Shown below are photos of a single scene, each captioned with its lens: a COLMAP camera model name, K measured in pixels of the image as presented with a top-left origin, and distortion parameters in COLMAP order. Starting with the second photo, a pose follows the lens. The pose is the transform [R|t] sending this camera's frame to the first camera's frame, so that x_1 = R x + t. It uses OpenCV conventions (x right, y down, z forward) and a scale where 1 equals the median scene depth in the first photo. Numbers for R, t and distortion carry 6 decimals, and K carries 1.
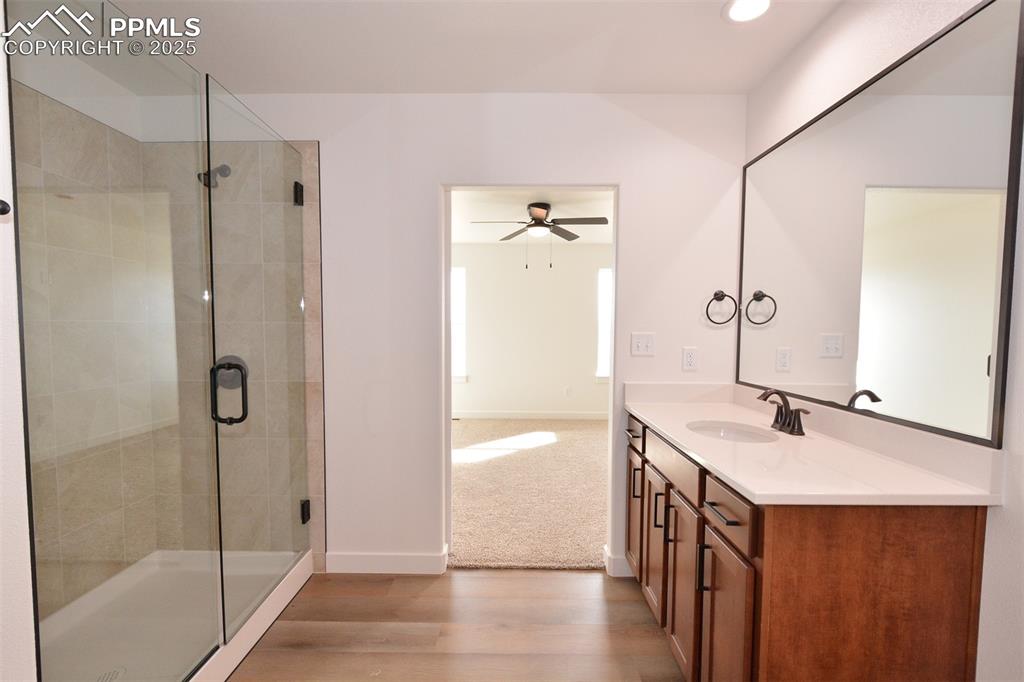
lens RADIAL K [[449.2, 0, 509.9], [0, 449.2, 351.1], [0, 0, 1]] dist [0.010418, -0.007474]
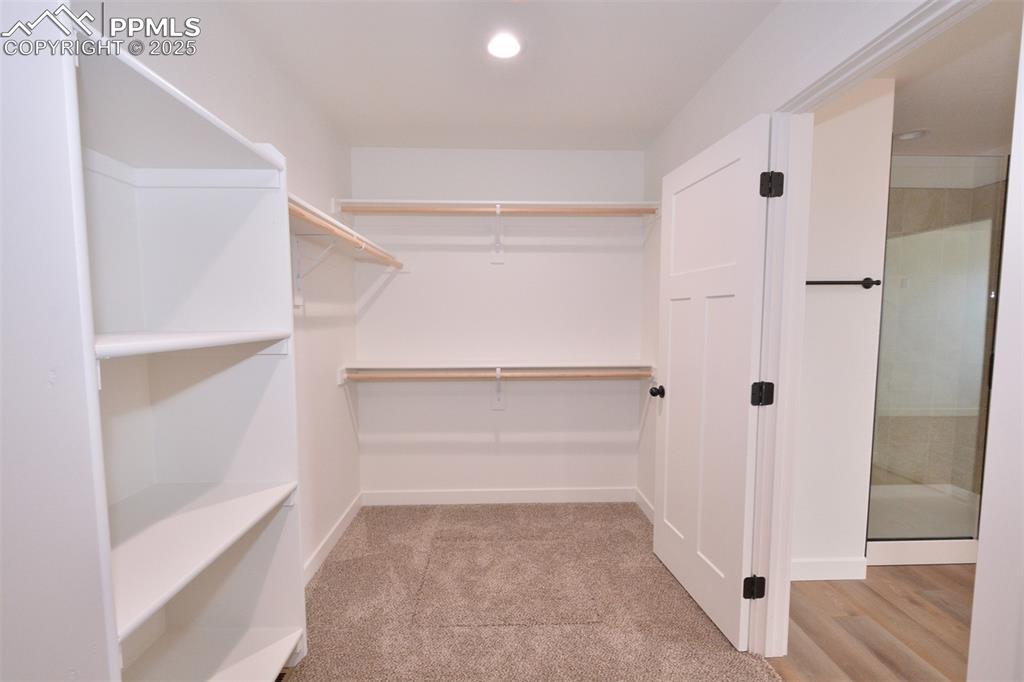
lens RADIAL K [[449.2, 0, 509.9], [0, 449.2, 351.1], [0, 0, 1]] dist [0.010418, -0.007474]
pose [[0.053866, 0.074400, -0.995773, 0.603744], [-0.056931, 0.995827, 0.071324, 0.023152], [0.996924, 0.052849, 0.057877, -0.549564]]
